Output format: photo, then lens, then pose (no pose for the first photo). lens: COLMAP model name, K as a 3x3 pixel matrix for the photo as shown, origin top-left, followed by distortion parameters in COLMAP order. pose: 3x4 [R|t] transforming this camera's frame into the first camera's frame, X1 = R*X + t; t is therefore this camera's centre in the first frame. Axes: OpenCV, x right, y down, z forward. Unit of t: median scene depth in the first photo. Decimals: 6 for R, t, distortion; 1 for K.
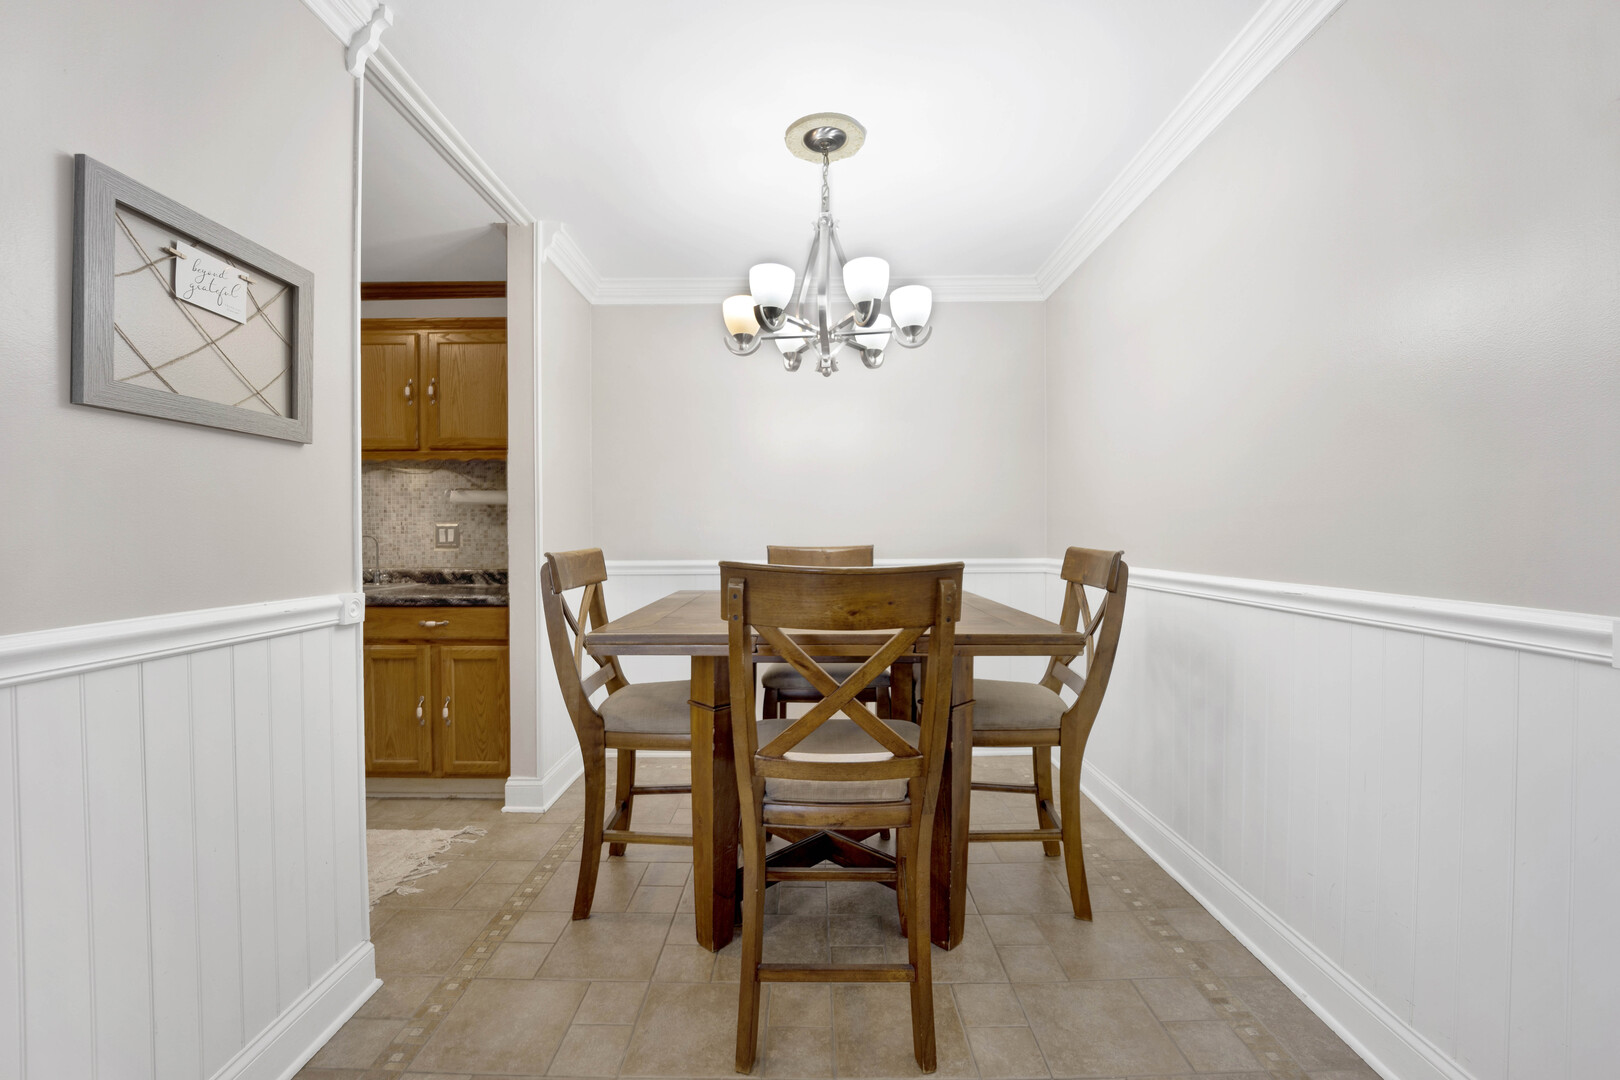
lens RADIAL K [[657.7, 0, 809.9], [0, 657.7, 551.3], [0, 0, 1]] dist [-0.001749, -0.012074]
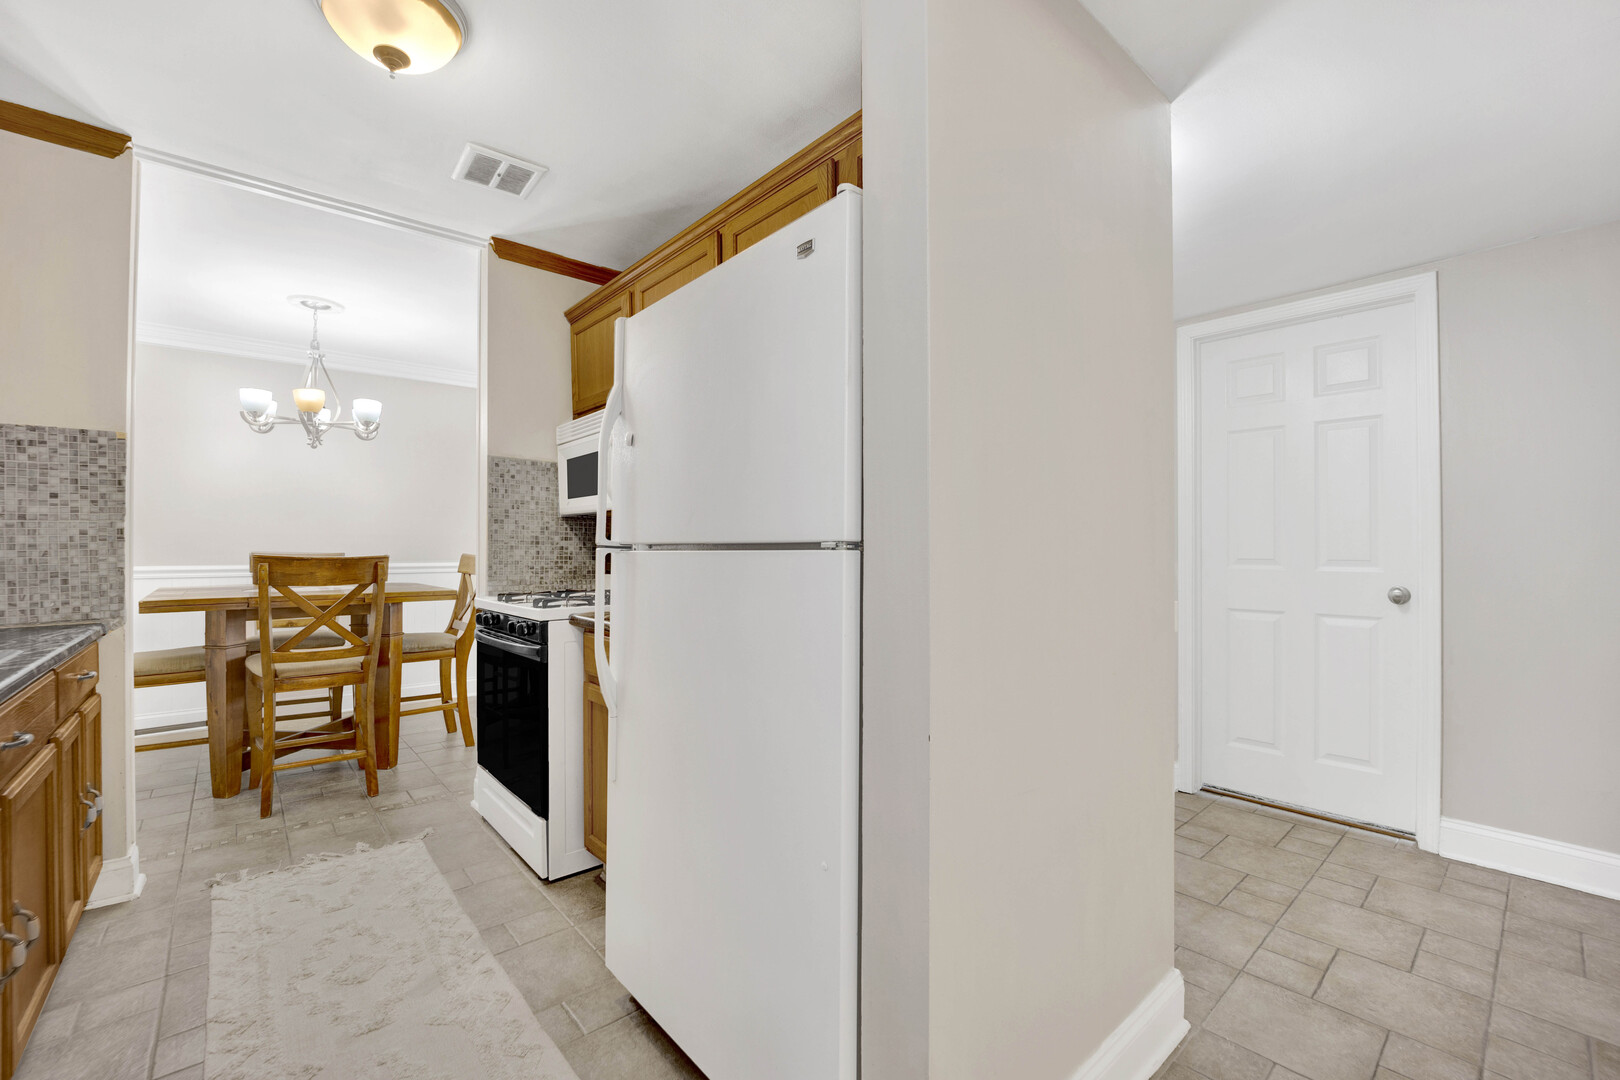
lens RADIAL K [[674.4, 0, 809.1], [0, 674.4, 550.1], [0, 0, 1]] dist [-0.019654, -0.000329]
pose [[-0.666533, -0.003252, 0.745469, -1.904447], [0.018722, 0.999602, 0.021100, -0.021409], [-0.745241, 0.028020, -0.666207, 1.103607]]
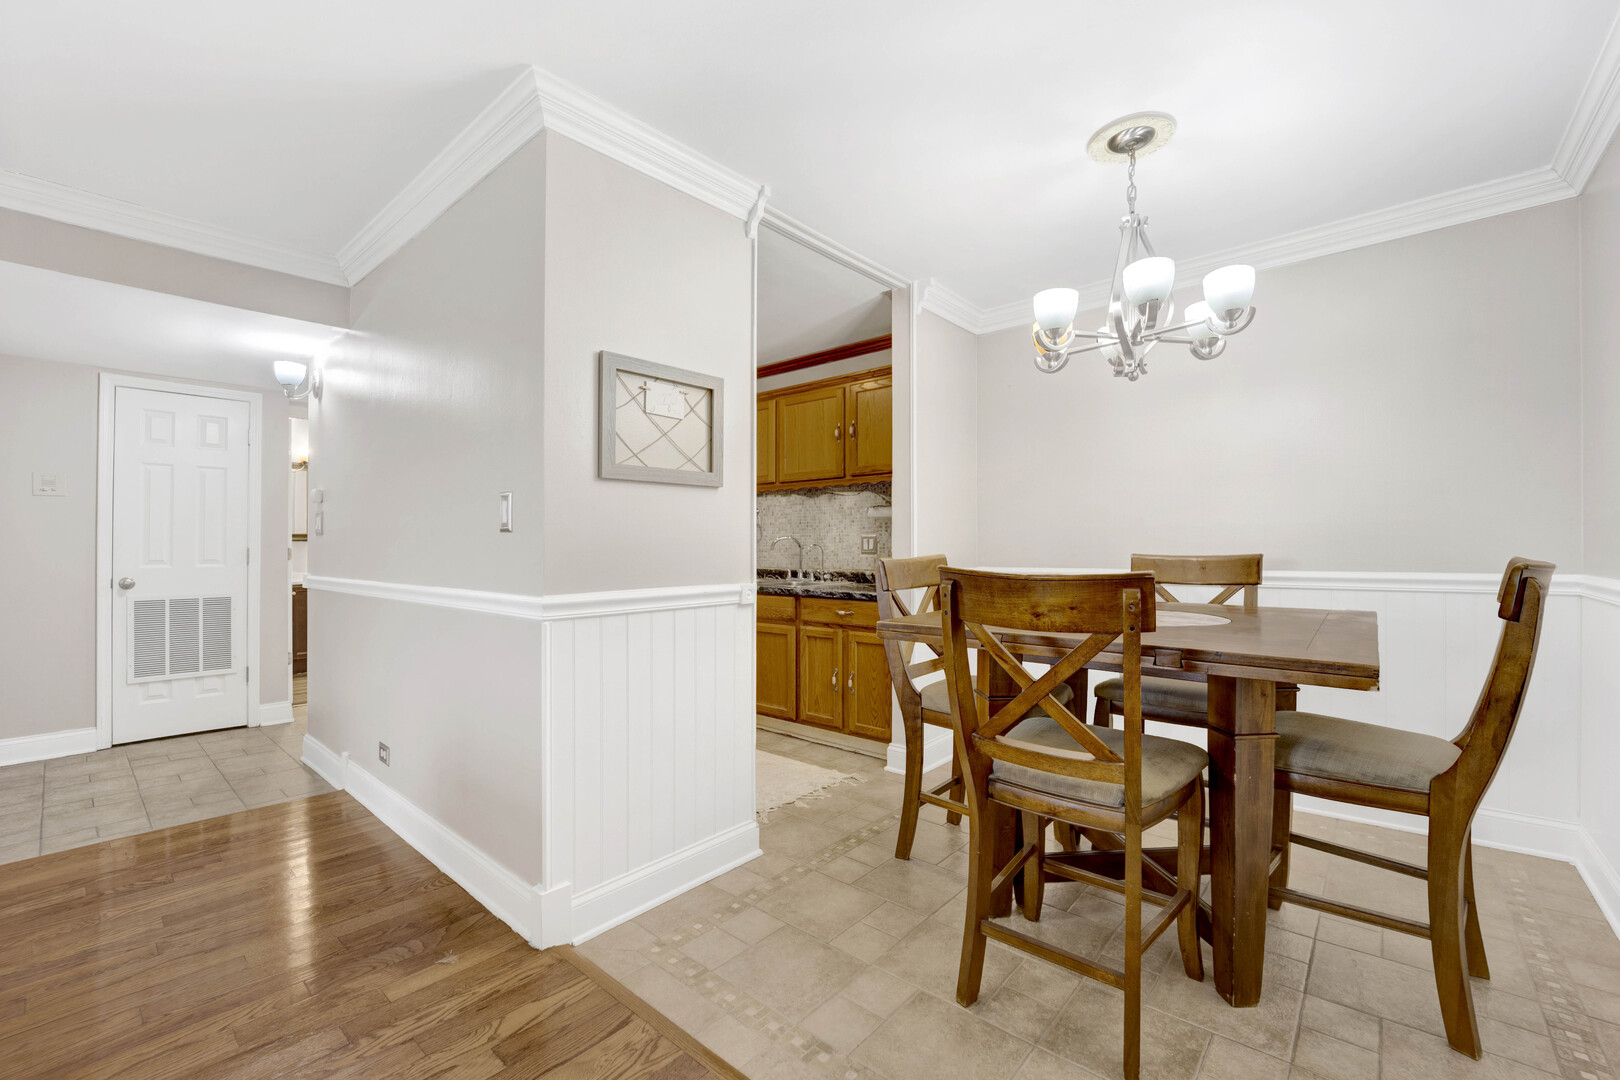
lens RADIAL K [[674.4, 0, 809.1], [0, 674.4, 550.1], [0, 0, 1]] dist [-0.019654, -0.000329]
pose [[0.759200, 0.002791, -0.650851, 0.289797], [-0.011062, 0.999902, -0.008616, -0.000531], [0.650763, 0.013741, 0.759157, -0.058693]]
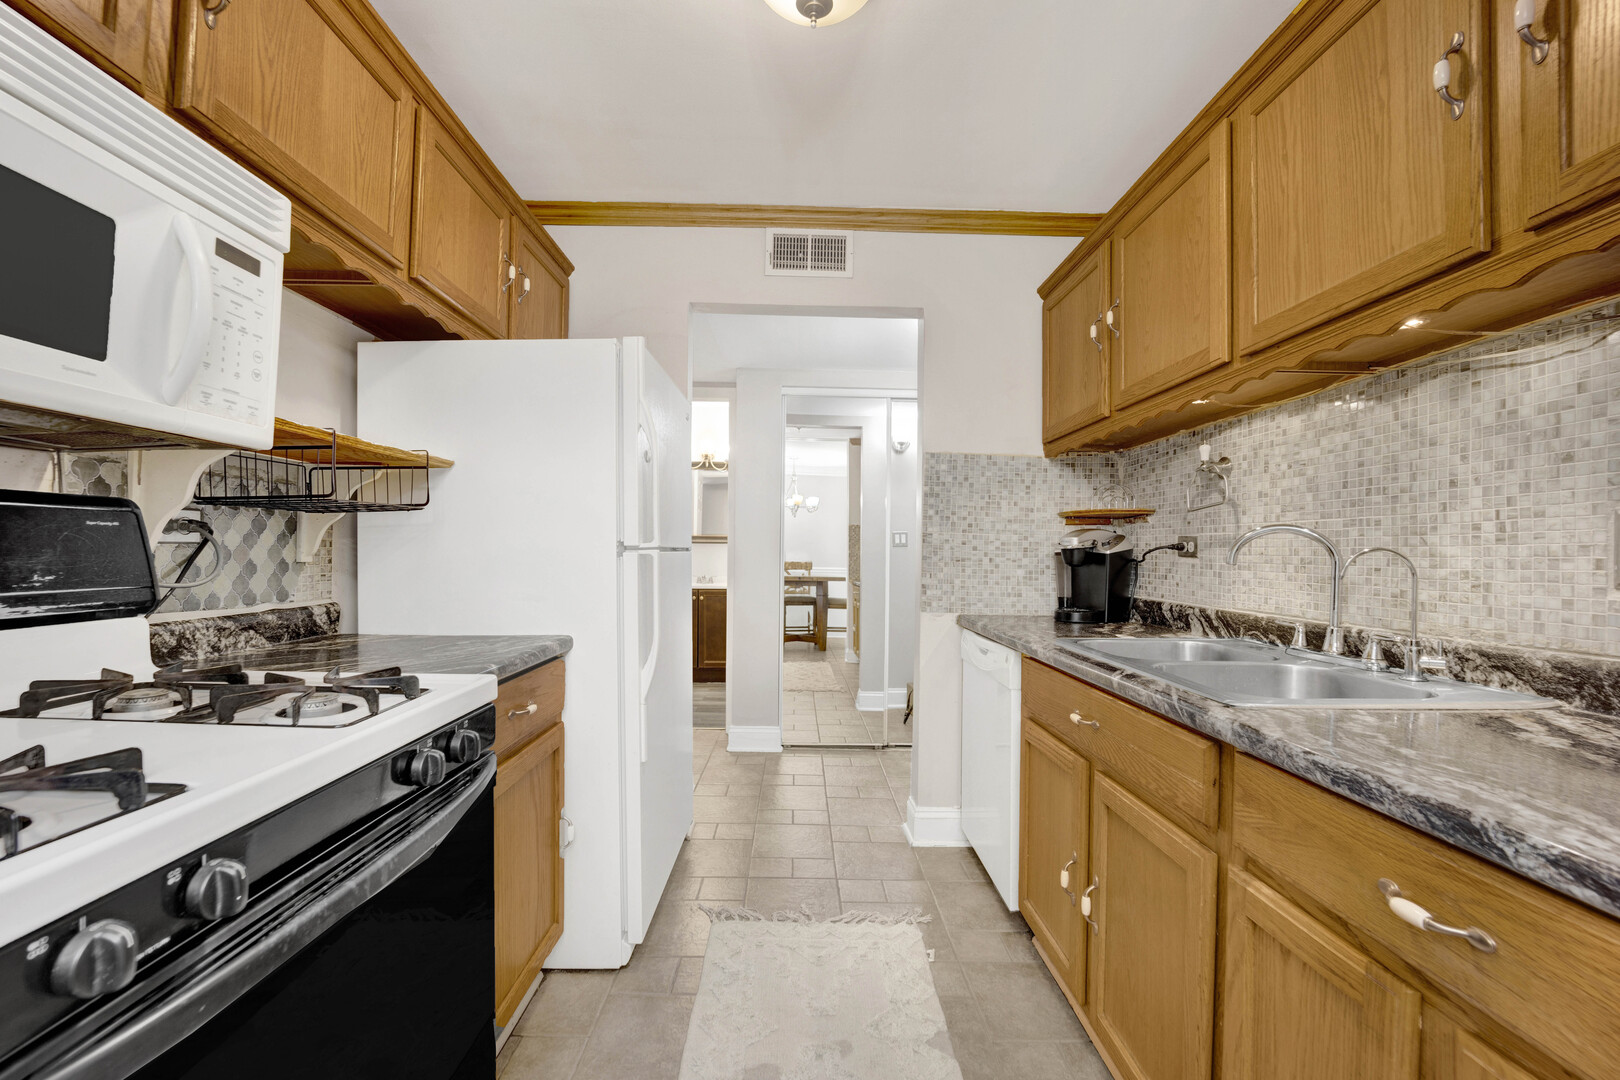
lens RADIAL K [[674.4, 0, 809.1], [0, 674.4, 550.1], [0, 0, 1]] dist [-0.019654, -0.000329]
pose [[0.020488, -0.001815, -0.999788, -0.428428], [-0.034901, 0.999388, -0.002530, -0.014801], [0.999181, 0.034946, 0.020412, 0.959654]]
